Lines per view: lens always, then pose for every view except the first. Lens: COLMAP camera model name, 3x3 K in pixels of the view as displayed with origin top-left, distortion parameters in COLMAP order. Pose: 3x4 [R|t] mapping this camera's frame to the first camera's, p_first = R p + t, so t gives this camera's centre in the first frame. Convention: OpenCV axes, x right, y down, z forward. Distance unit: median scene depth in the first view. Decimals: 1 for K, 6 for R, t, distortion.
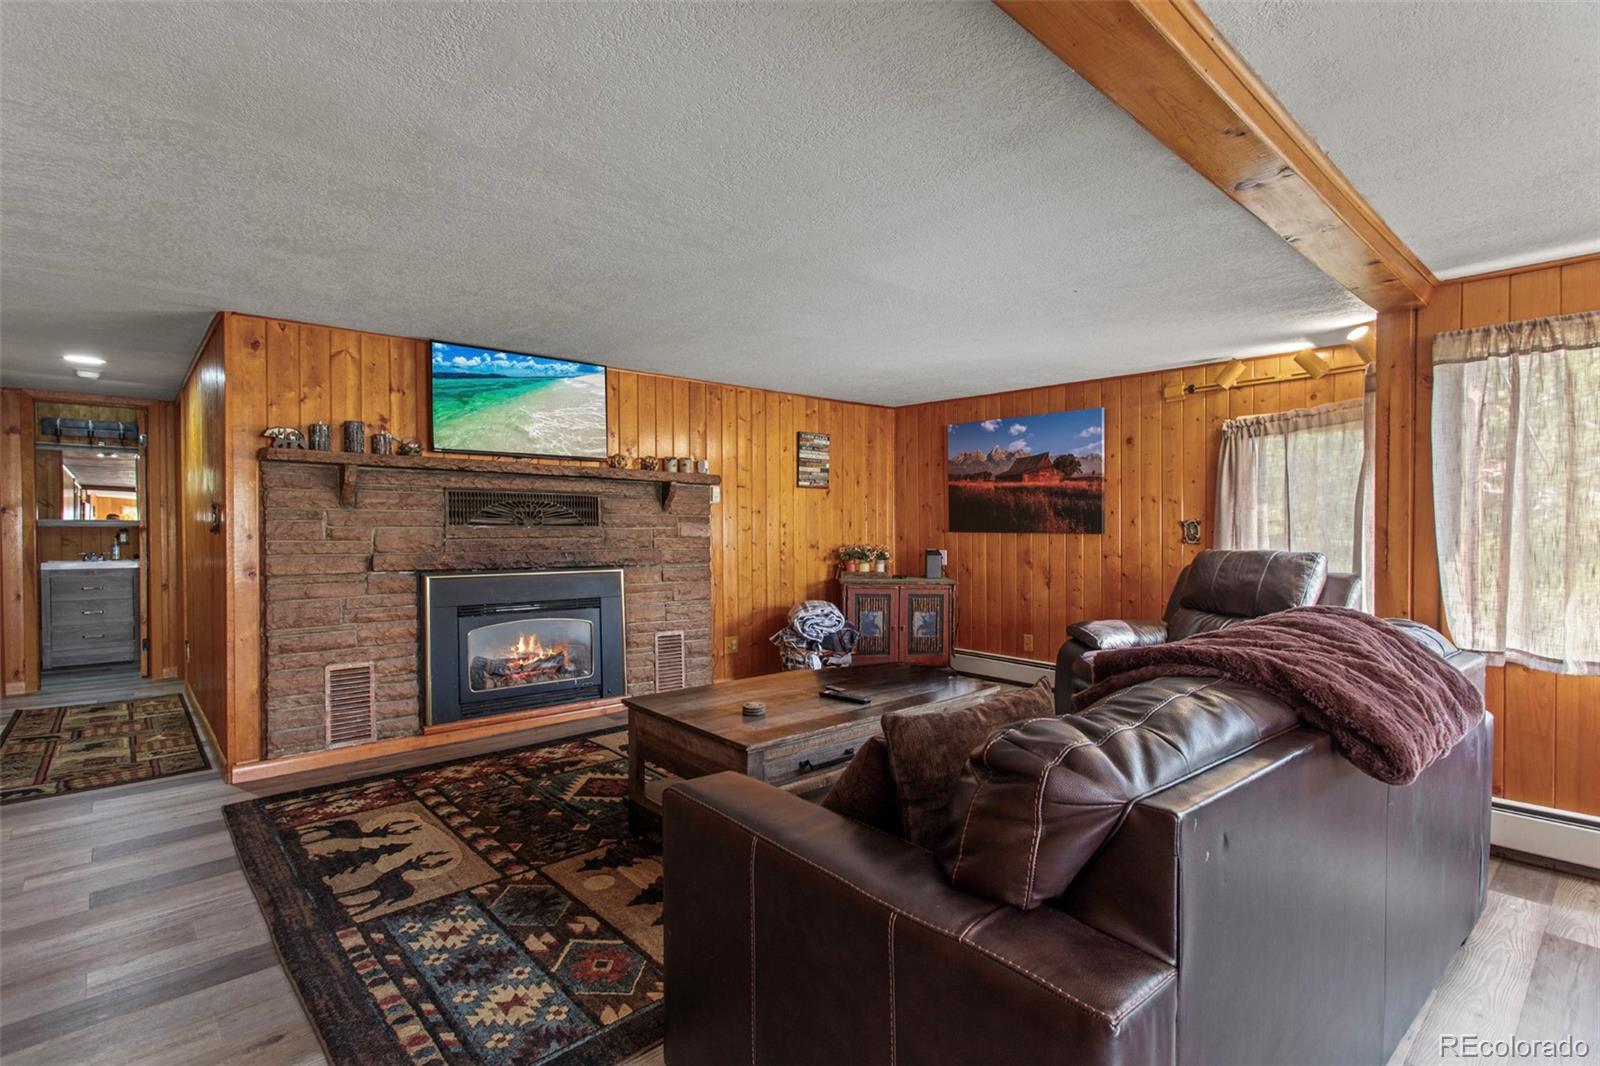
lens RADIAL K [[772.0, 0, 803.3], [0, 772.0, 540.9], [0, 0, 1]] dist [0.005765, -0.000405]
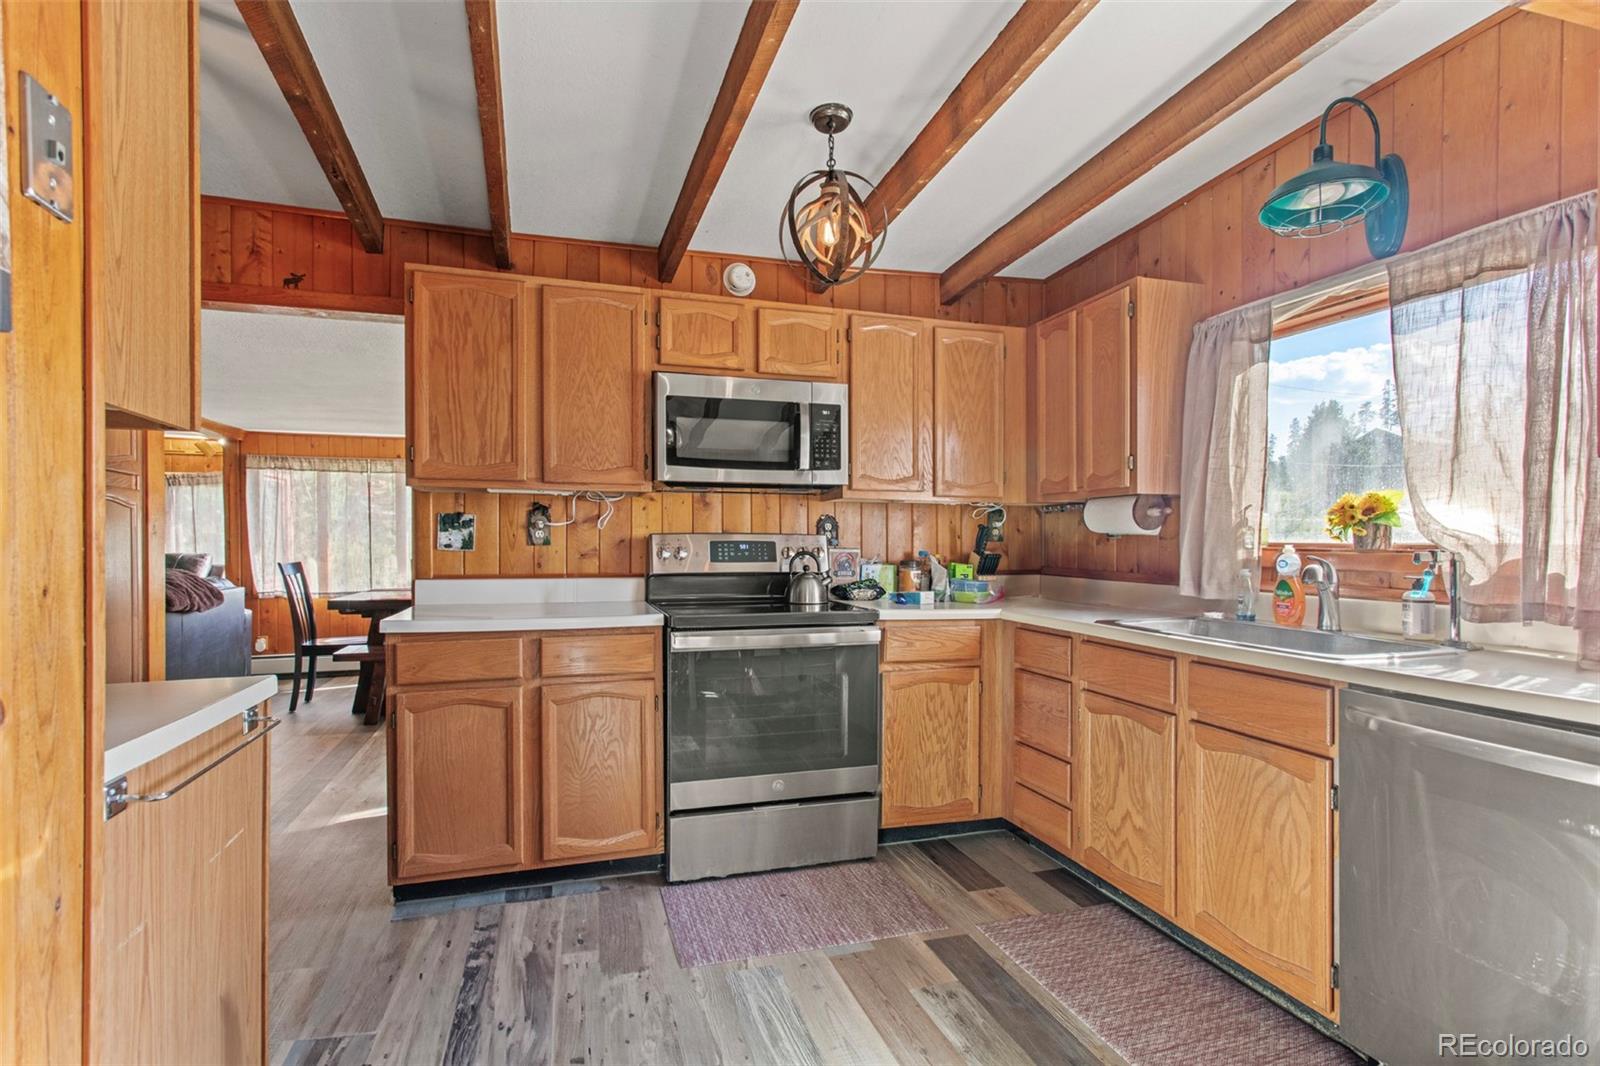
lens RADIAL K [[772.0, 0, 798.4], [0, 772.0, 544.9], [0, 0, 1]] dist [0.005765, -0.000405]
pose [[0.422128, -0.007683, 0.906504, -0.283206], [0.018329, 0.999832, -0.000061, 0.013985], [-0.906351, 0.016641, 0.422198, -0.724261]]
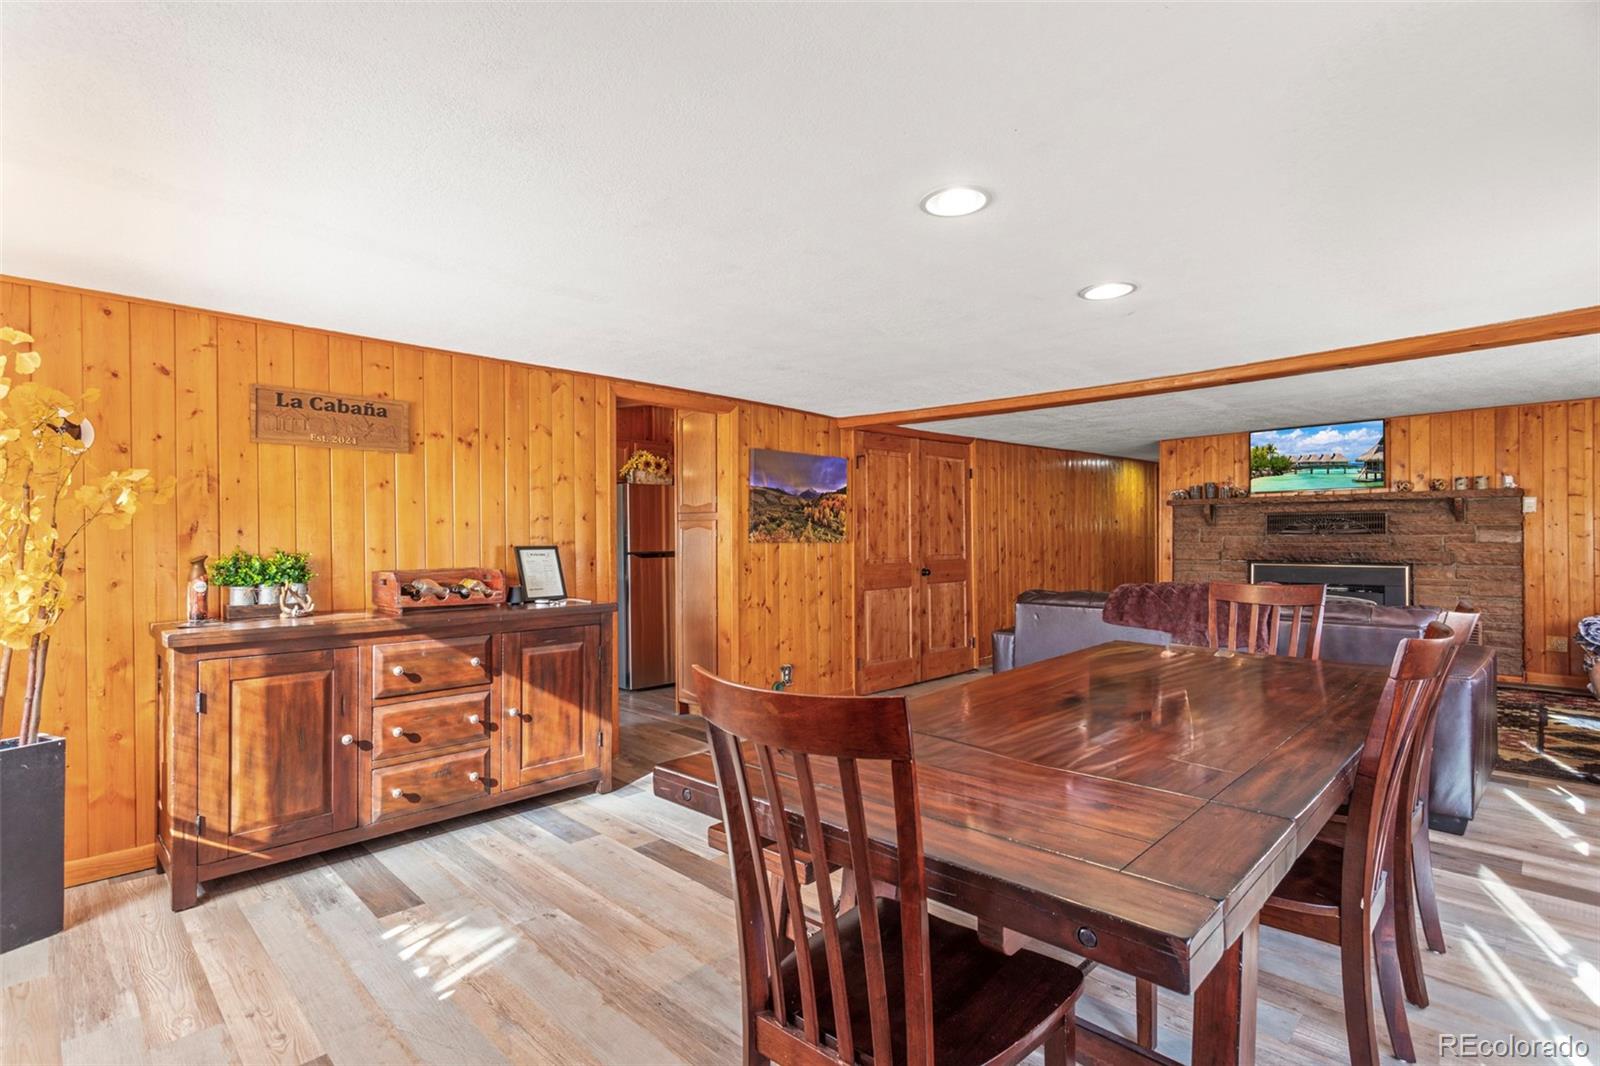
lens RADIAL K [[772.0, 0, 797.9], [0, 772.0, 532.1], [0, 0, 1]] dist [0.005765, -0.000405]
pose [[0.050136, -0.002955, -0.998738, 1.272898], [-0.005828, 0.999978, -0.003251, -0.014606], [0.998725, 0.005983, 0.050118, -0.144168]]
